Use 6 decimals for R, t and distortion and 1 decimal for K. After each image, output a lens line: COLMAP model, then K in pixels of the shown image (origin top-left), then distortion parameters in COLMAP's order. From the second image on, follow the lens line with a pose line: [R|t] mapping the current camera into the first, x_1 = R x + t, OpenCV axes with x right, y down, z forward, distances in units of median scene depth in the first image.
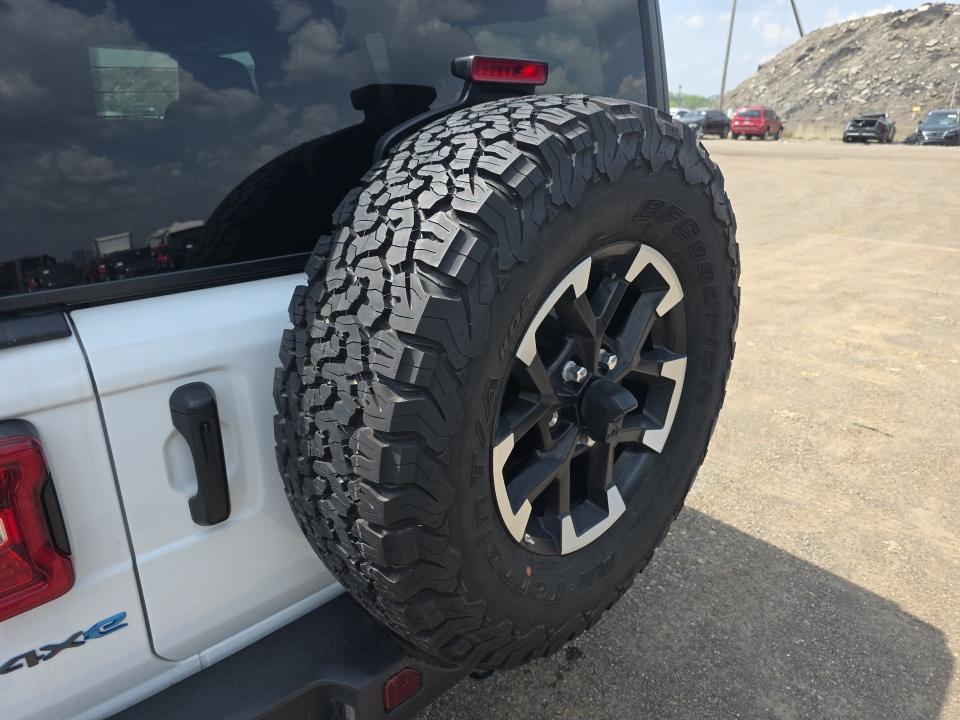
lens RADIAL K [[645.0, 0, 495.9], [0, 645.0, 361.5], [0, 0, 1]] dist [0.078921, -0.071944]
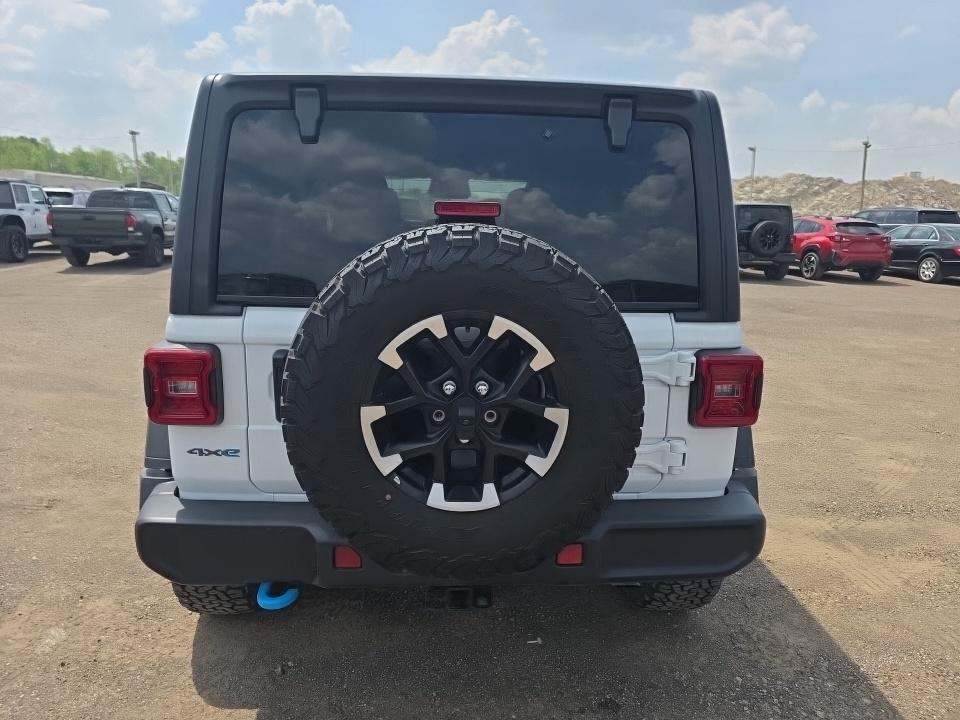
lens RADIAL K [[642.7, 0, 480.0], [0, 642.7, 360.0], [0, 0, 1]] dist [0.039516, -0.033327]
pose [[0.764439, 0.162317, -0.623928, 1.198844], [-0.256346, 0.964520, -0.063153, 0.031798], [0.591540, 0.208218, 0.778926, -0.209471]]
